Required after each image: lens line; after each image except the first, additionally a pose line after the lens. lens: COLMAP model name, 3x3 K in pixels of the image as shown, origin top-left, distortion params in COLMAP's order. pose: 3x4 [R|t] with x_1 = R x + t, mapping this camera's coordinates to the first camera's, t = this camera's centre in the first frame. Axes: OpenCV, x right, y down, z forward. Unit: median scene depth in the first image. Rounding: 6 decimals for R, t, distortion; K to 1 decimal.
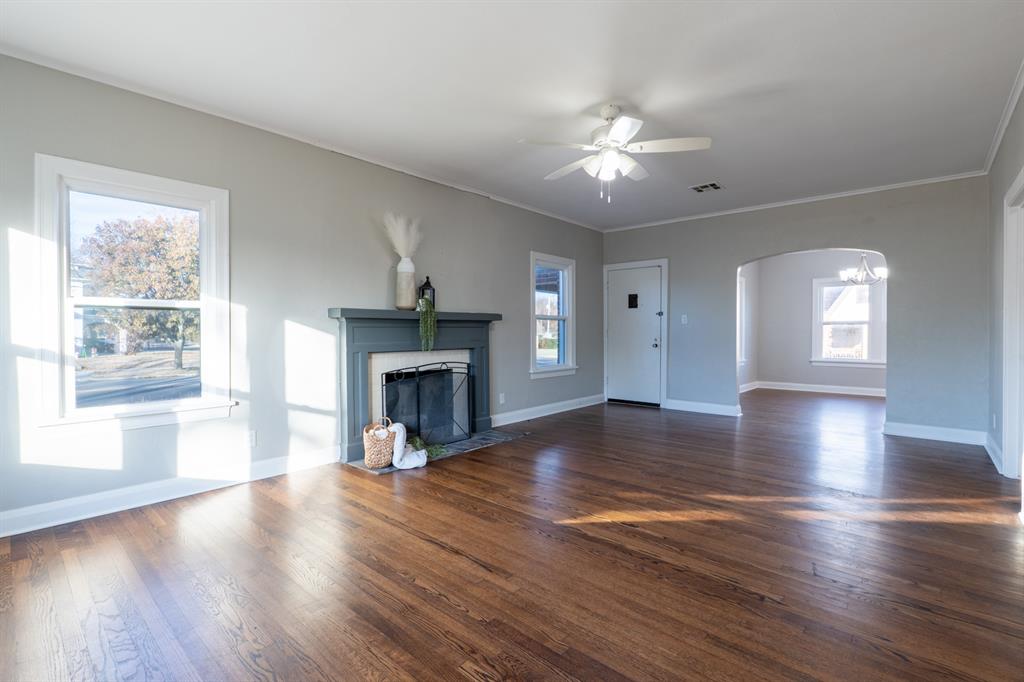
lens RADIAL K [[465.3, 0, 509.8], [0, 465.3, 338.1], [0, 0, 1]] dist [-0.009766, 0.000345]
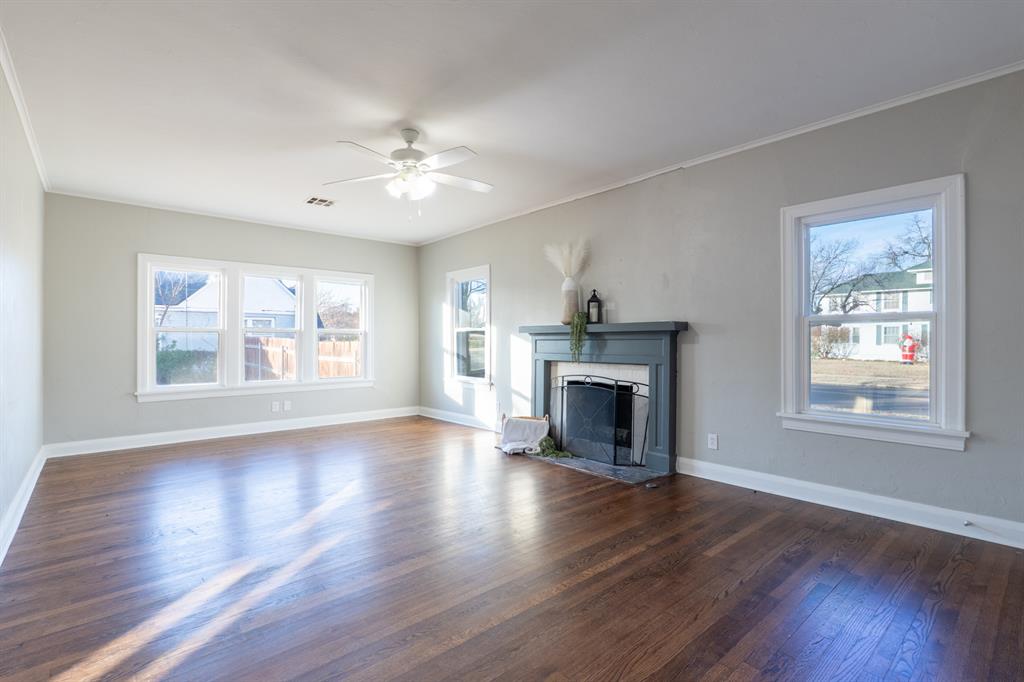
lens RADIAL K [[473.4, 0, 515.4], [0, 473.4, 339.2], [0, 0, 1]] dist [-0.011986, 0.000456]
pose [[-0.111640, -0.000089, -0.993749, 0.918356], [-0.014315, 0.999896, 0.001519, -0.025082], [0.993646, 0.014395, -0.111630, 1.004338]]
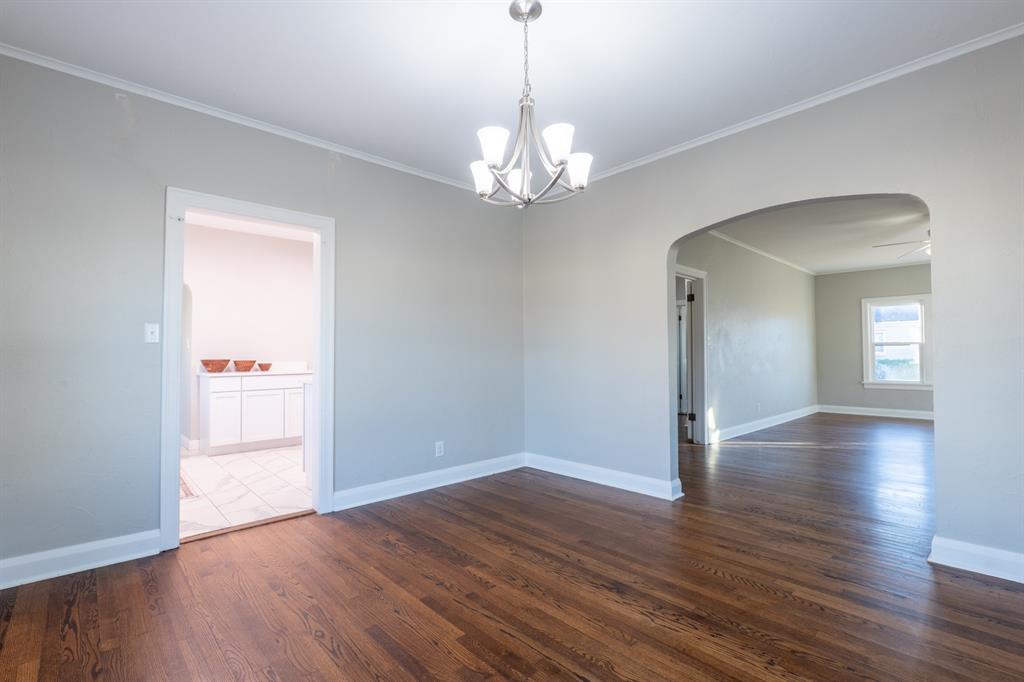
lens RADIAL K [[465.3, 0, 509.8], [0, 465.3, 338.1], [0, 0, 1]] dist [-0.009766, 0.000345]
pose [[-0.995549, 0.007337, 0.093964, 1.144531], [0.005541, 0.999797, -0.019357, -0.030429], [-0.094087, -0.018750, -0.995387, 1.993741]]
